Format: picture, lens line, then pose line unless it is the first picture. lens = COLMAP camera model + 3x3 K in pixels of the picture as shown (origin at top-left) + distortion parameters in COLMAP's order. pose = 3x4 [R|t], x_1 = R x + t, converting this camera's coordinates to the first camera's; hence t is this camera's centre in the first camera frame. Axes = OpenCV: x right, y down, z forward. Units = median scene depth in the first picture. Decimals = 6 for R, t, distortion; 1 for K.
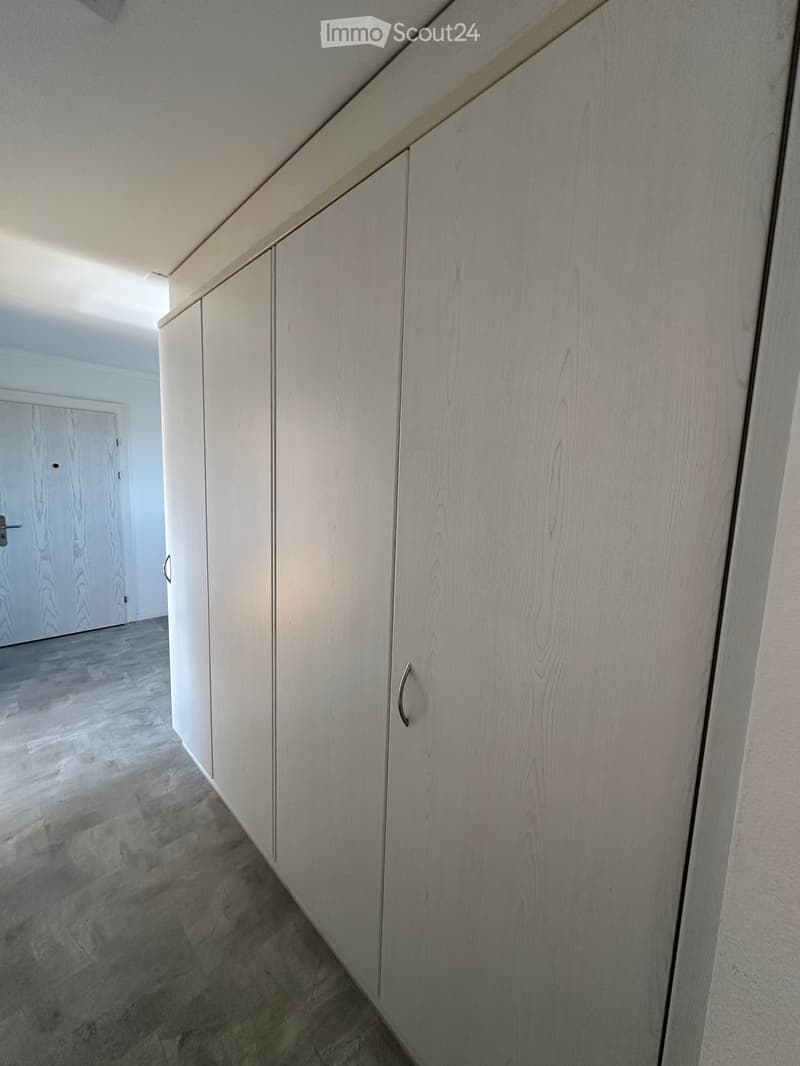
lens RADIAL K [[423.7, 0, 399.4], [0, 423.7, 532.6], [0, 0, 1]] dist [-0.001594, 0.000394]
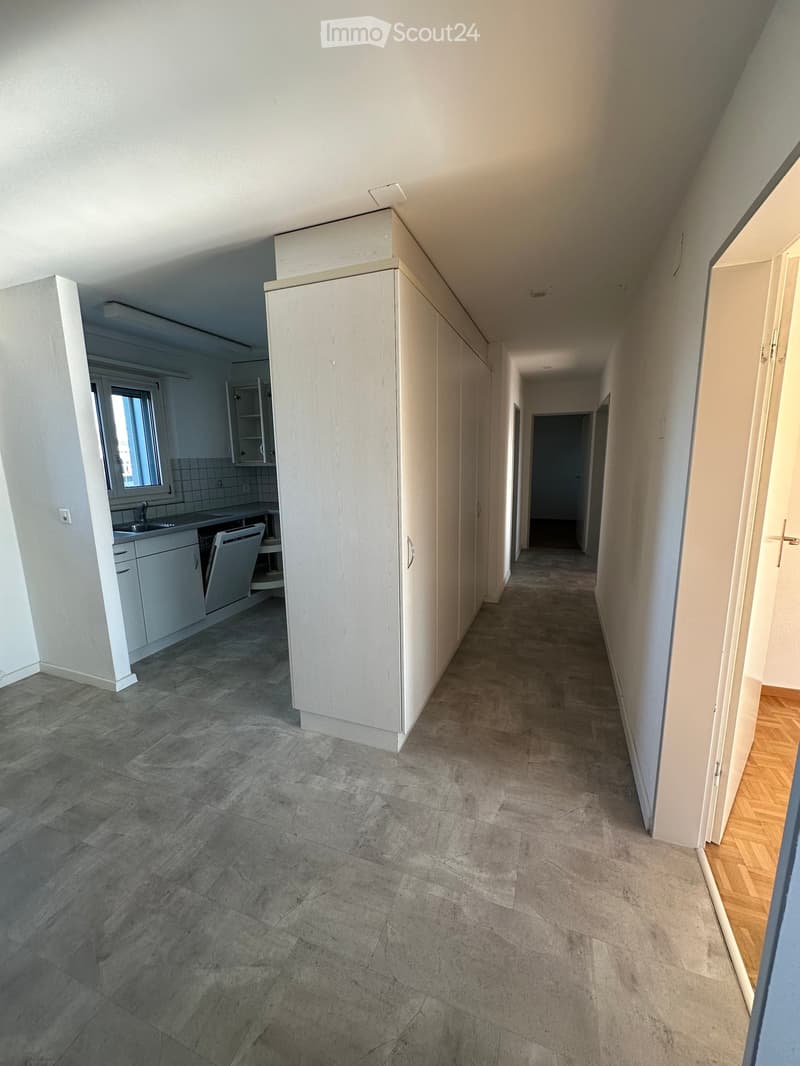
lens RADIAL K [[423.7, 0, 402.3], [0, 423.7, 532.7], [0, 0, 1]] dist [-0.001594, 0.000394]
pose [[-0.415738, -0.191277, 0.889143, -1.314451], [0.115404, 0.958637, 0.260186, -0.187095], [-0.902133, 0.210780, -0.376467, 1.325477]]
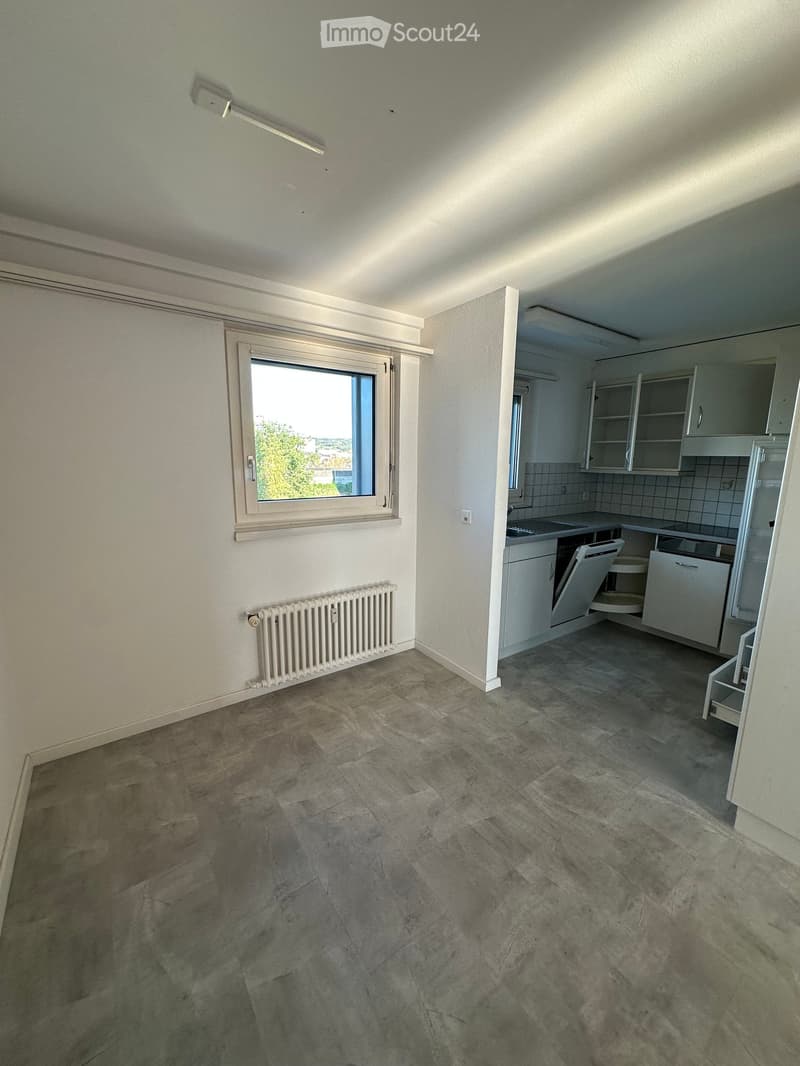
lens RADIAL K [[423.7, 0, 400.6], [0, 423.7, 531.3], [0, 0, 1]] dist [-0.001594, 0.000394]
pose [[0.160592, -0.206113, 0.965260, -1.126212], [0.119173, 0.974848, 0.188334, -0.248371], [-0.979800, 0.084788, 0.181116, 1.675000]]
